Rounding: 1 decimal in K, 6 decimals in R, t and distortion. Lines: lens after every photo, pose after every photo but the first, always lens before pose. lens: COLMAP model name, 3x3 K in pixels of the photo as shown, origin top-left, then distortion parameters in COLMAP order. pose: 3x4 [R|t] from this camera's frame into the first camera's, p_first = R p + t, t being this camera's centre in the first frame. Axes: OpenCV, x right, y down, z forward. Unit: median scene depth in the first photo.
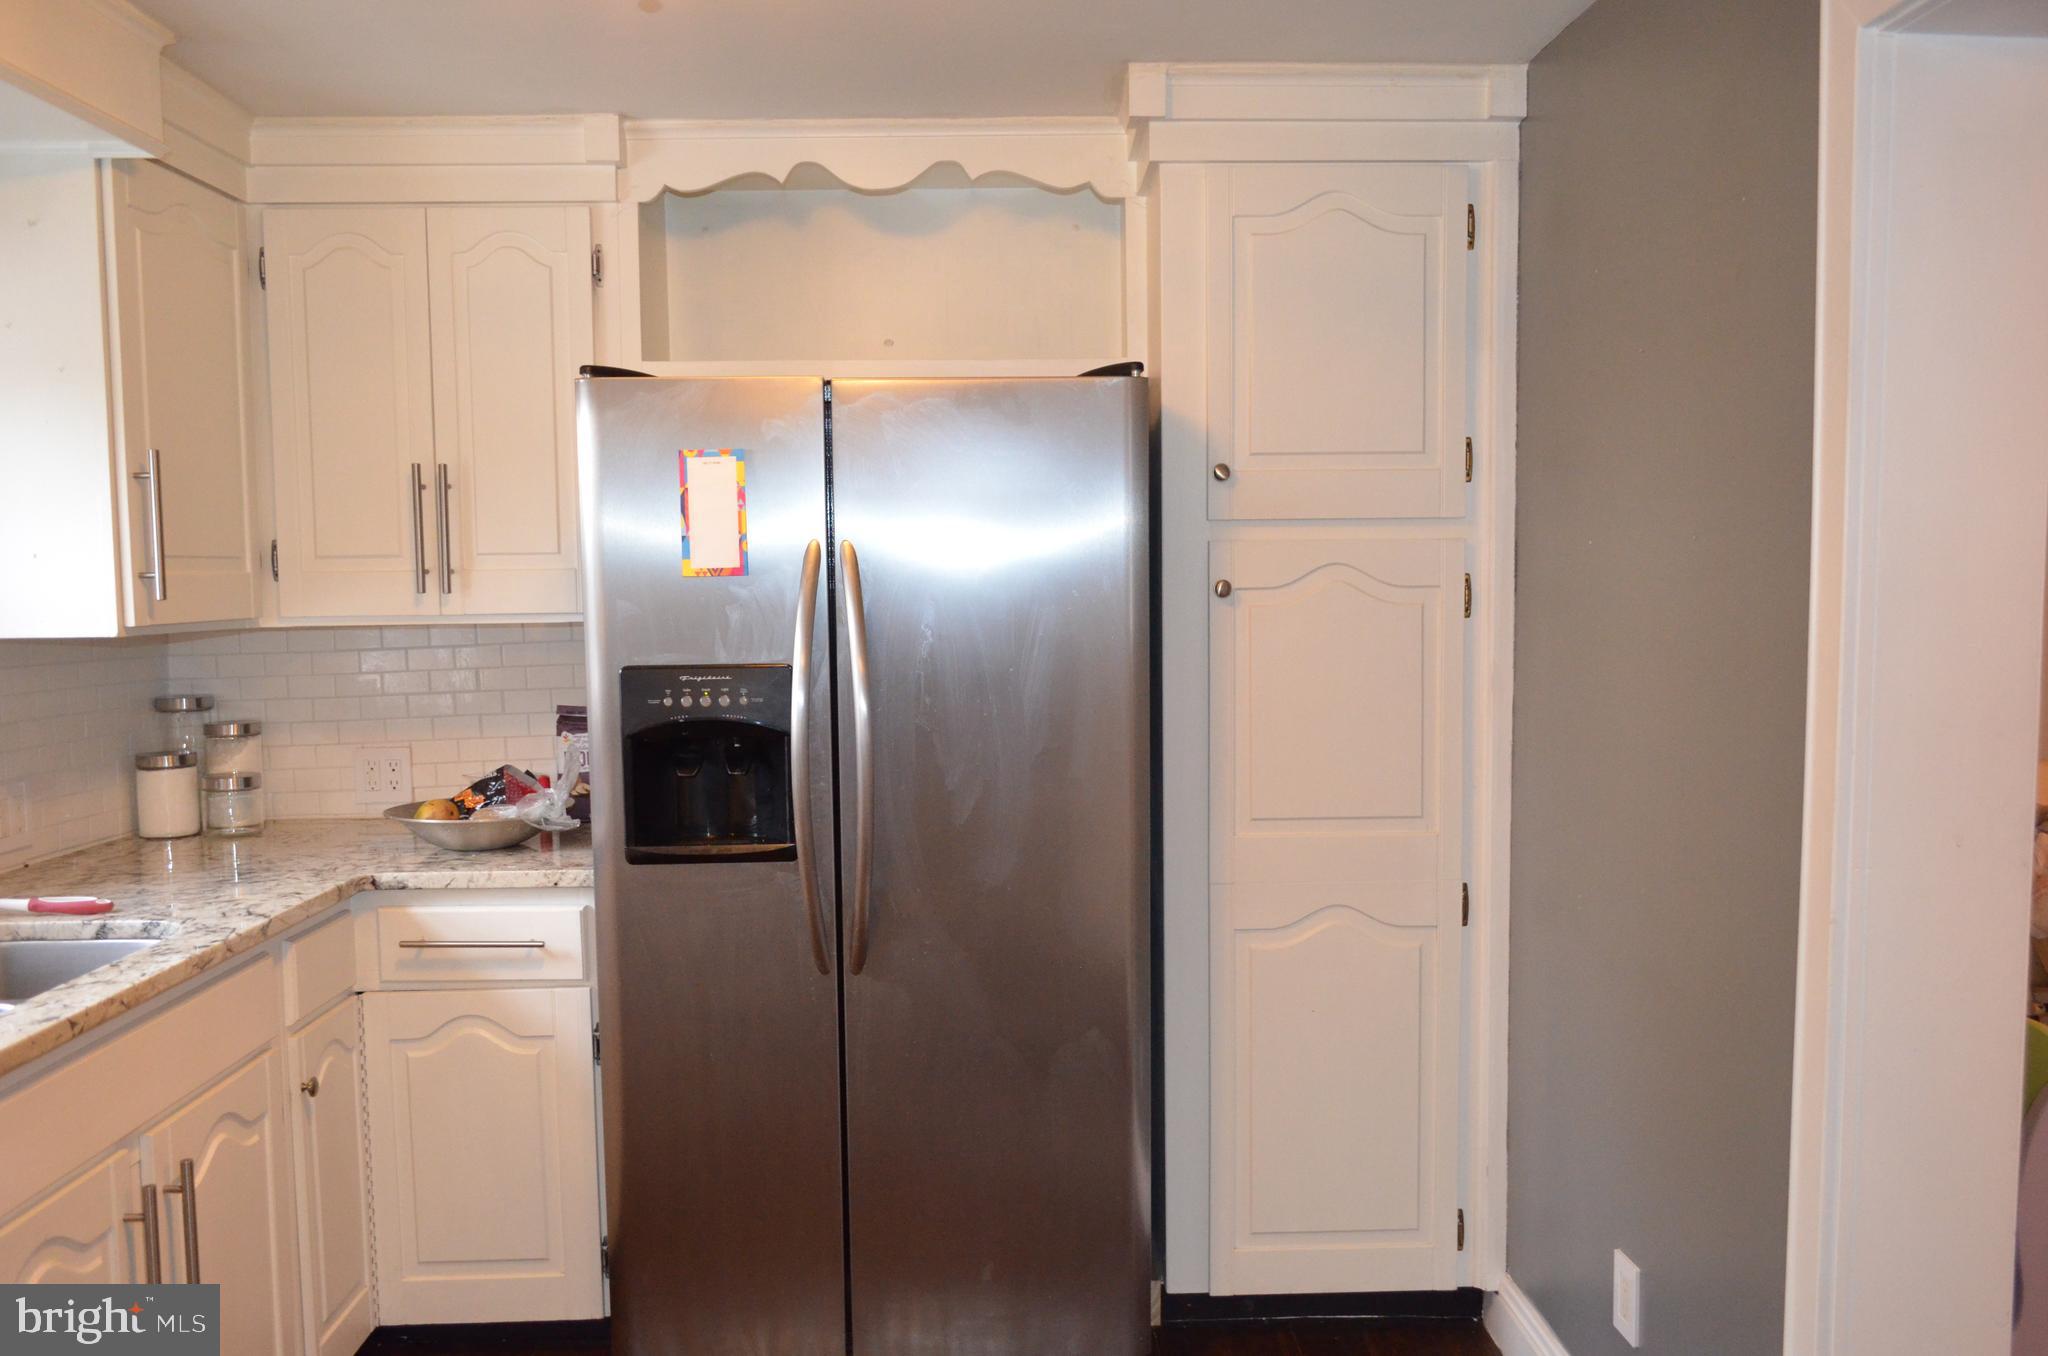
lens RADIAL K [[1586.3, 0, 1038.7], [0, 1586.3, 682.4], [0, 0, 1]] dist [-0.017132, 0.002173]
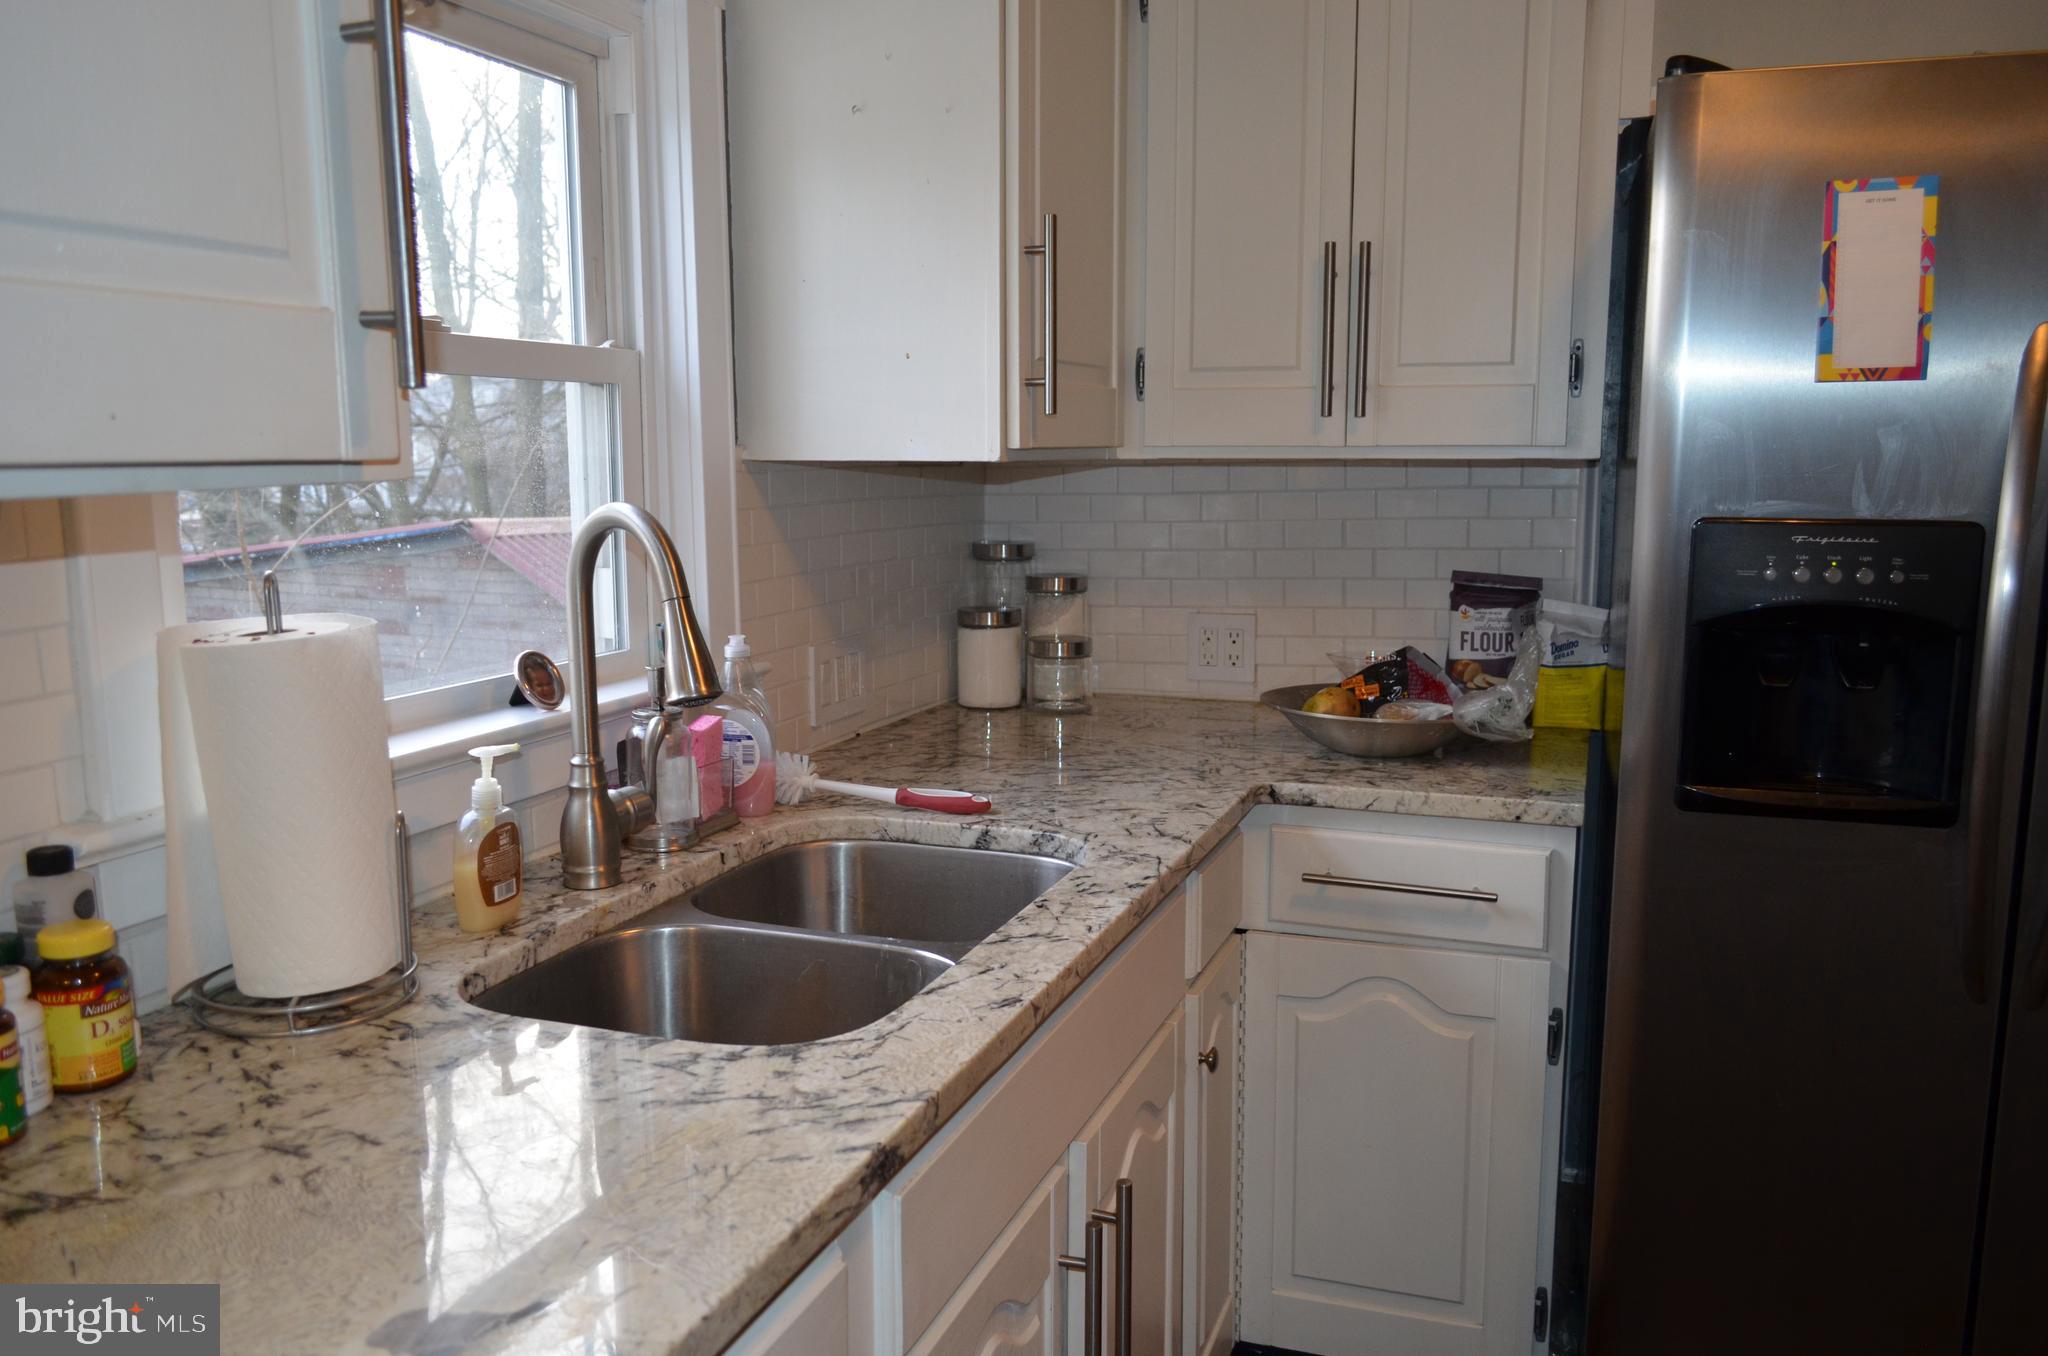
lens RADIAL K [[1586.3, 0, 1033.0], [0, 1586.3, 685.6], [0, 0, 1]] dist [-0.017132, 0.002173]
pose [[0.928972, 0.065968, -0.364224, -0.248203], [-0.035078, 0.995252, 0.090790, 0.008631], [0.368484, -0.071565, 0.926875, 0.245272]]
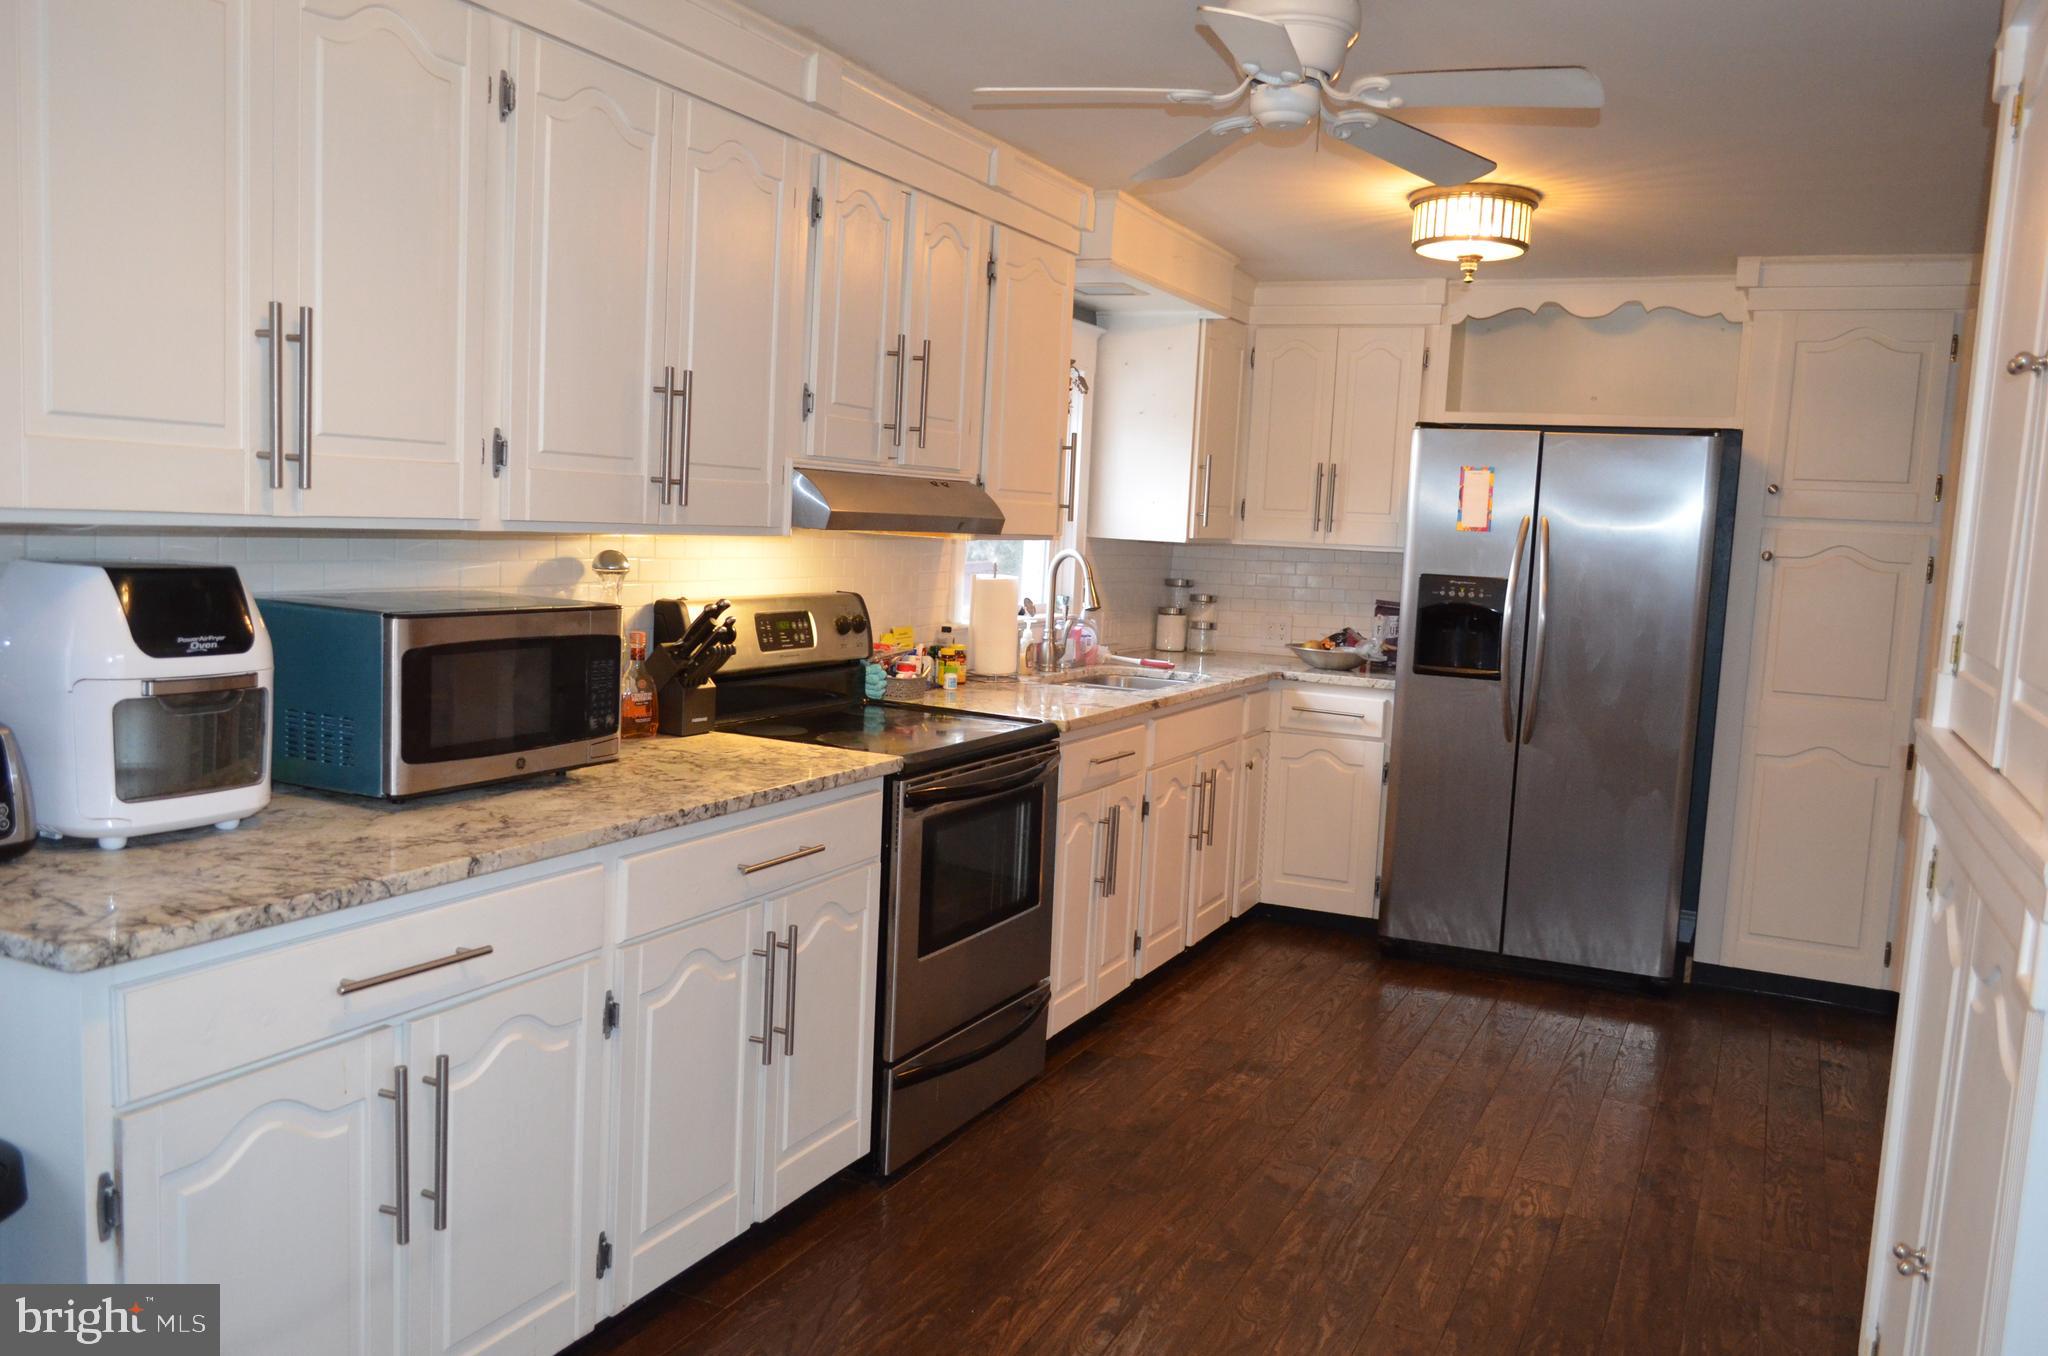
lens RADIAL K [[1586.3, 0, 1028.1], [0, 1586.3, 688.9], [0, 0, 1]] dist [-0.017132, 0.002173]
pose [[0.886059, 0.104210, -0.451707, 0.192905], [-0.090375, 0.994541, 0.052166, 0.067482], [0.454678, -0.005399, 0.890640, -0.900297]]
